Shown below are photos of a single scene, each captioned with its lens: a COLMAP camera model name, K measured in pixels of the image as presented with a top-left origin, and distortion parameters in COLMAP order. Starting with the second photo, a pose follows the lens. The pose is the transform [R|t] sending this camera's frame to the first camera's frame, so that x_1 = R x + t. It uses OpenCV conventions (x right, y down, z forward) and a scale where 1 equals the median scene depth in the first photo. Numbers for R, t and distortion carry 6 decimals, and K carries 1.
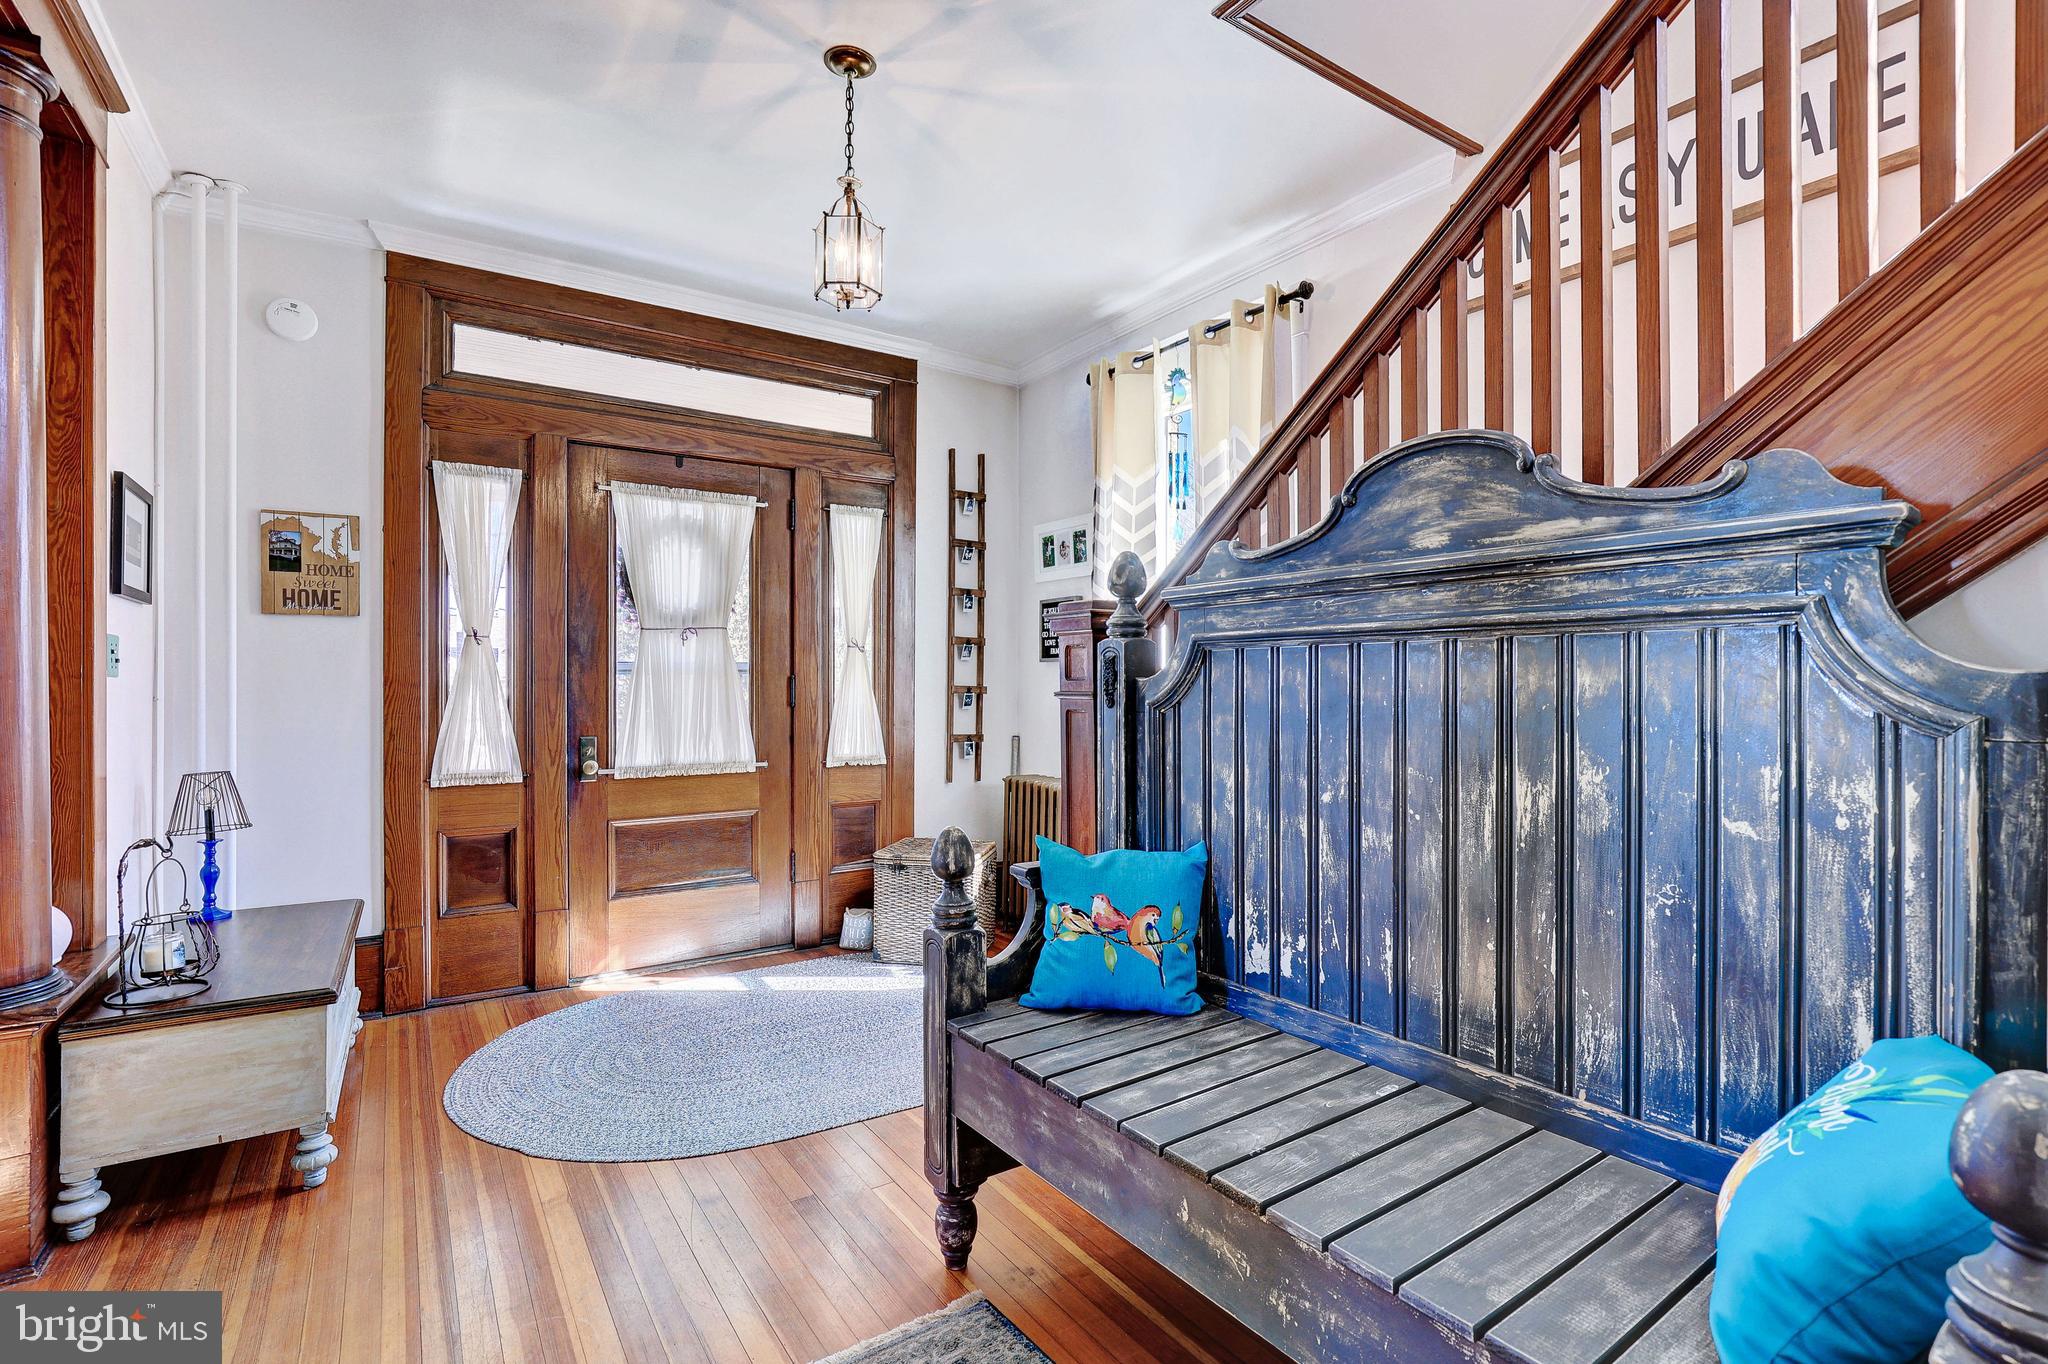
lens RADIAL K [[953.7, 0, 1029.1], [0, 953.7, 693.1], [0, 0, 1]] dist [-0.015728, 0.006839]
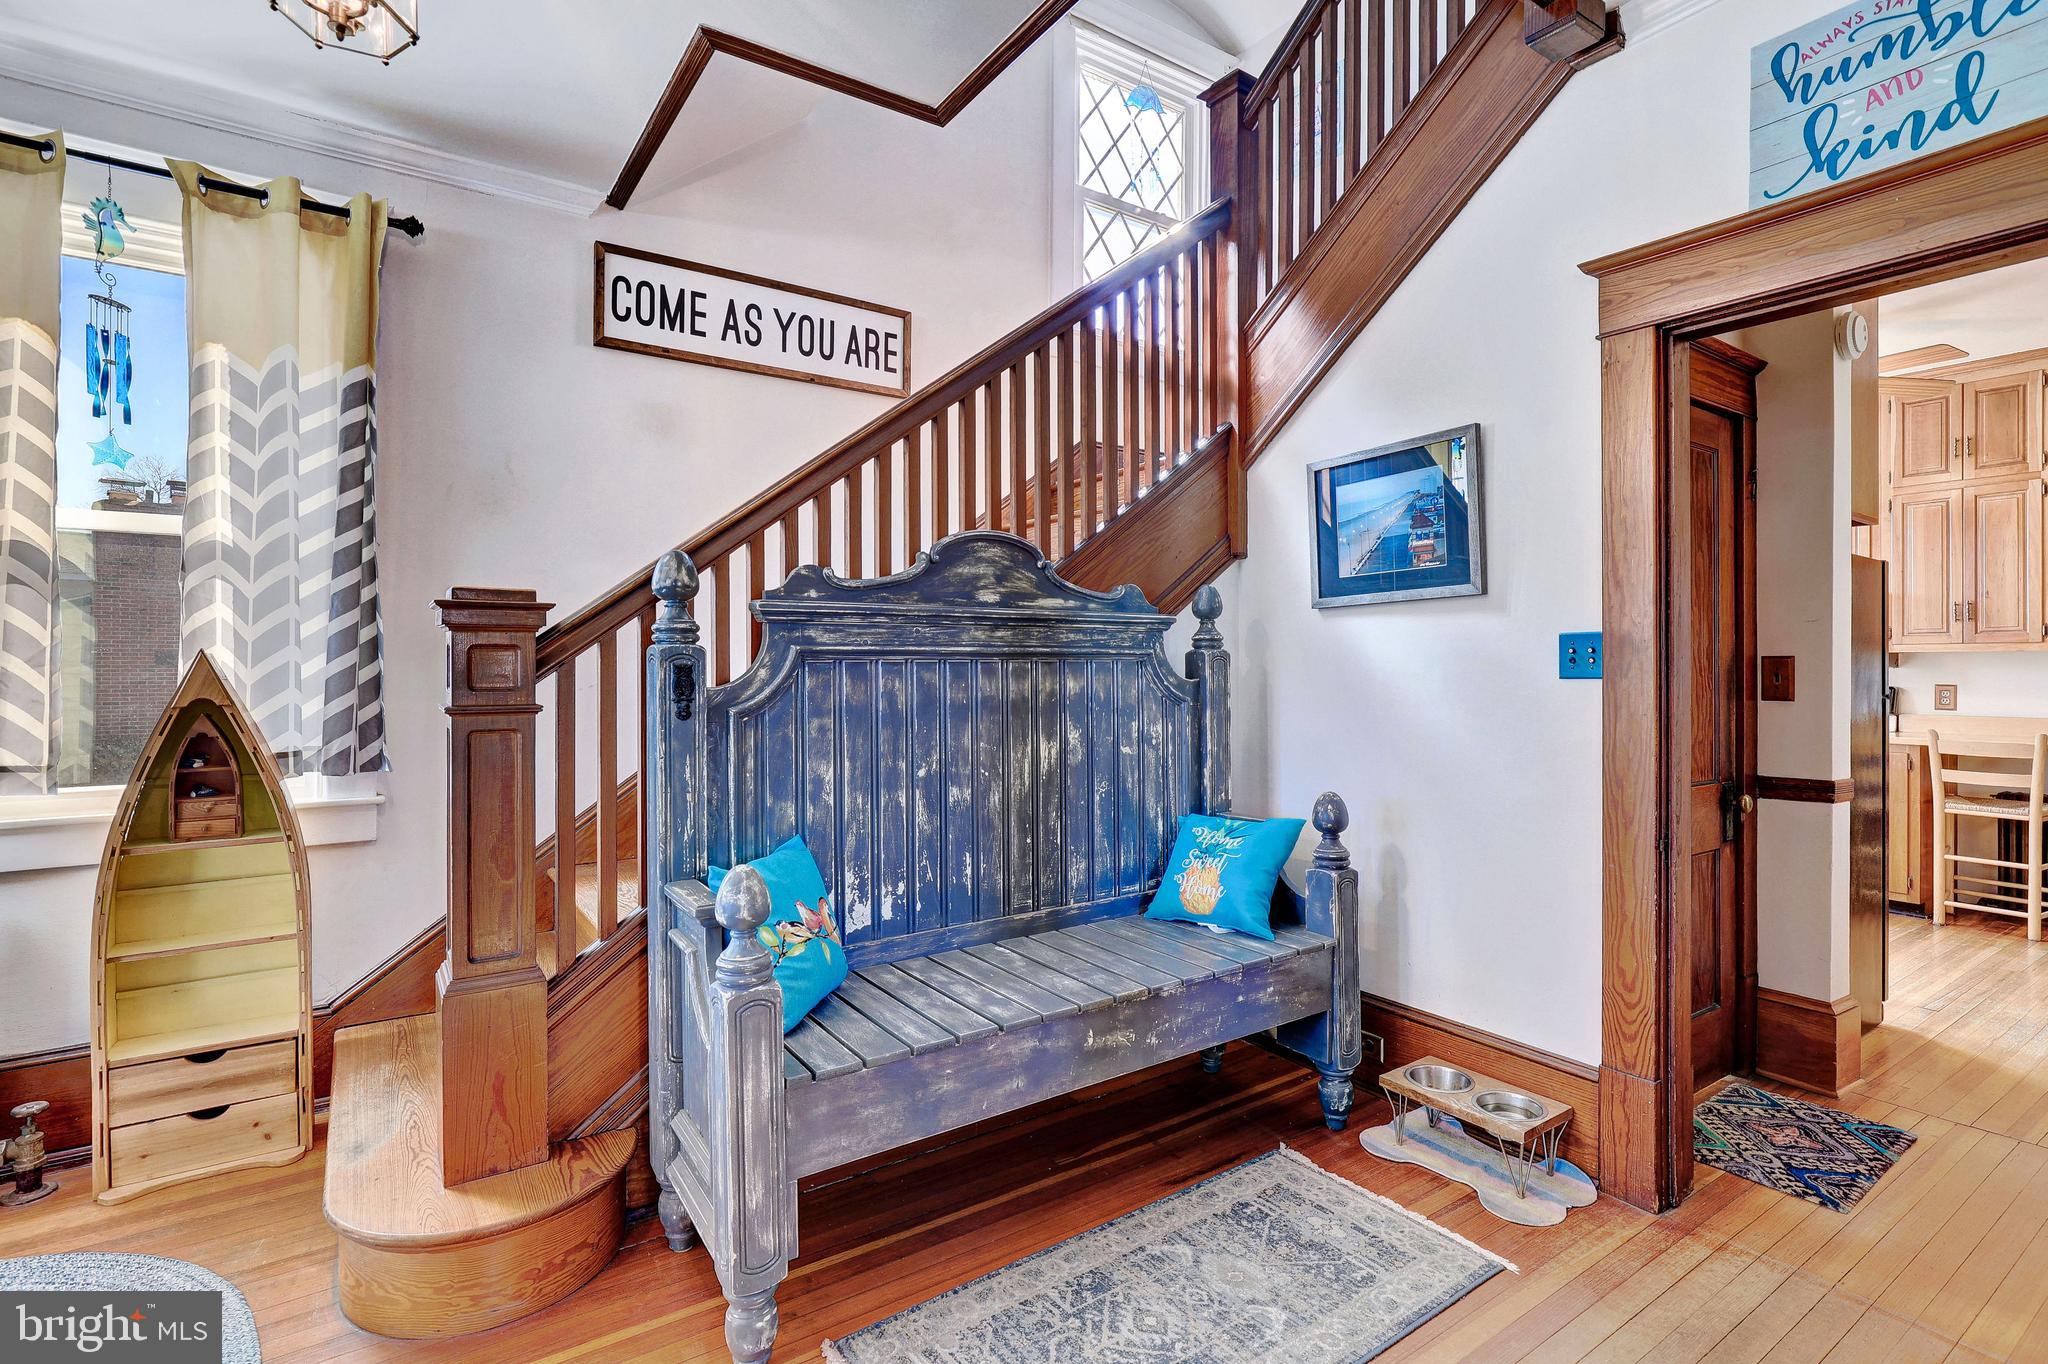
lens RADIAL K [[953.7, 0, 1040.6], [0, 953.7, 676.6], [0, 0, 1]] dist [-0.015728, 0.006839]
pose [[0.003720, -0.006845, 0.999970, -1.058674], [0.013524, 0.999885, 0.006794, -0.035202], [-0.999902, 0.013499, 0.003812, 0.830878]]
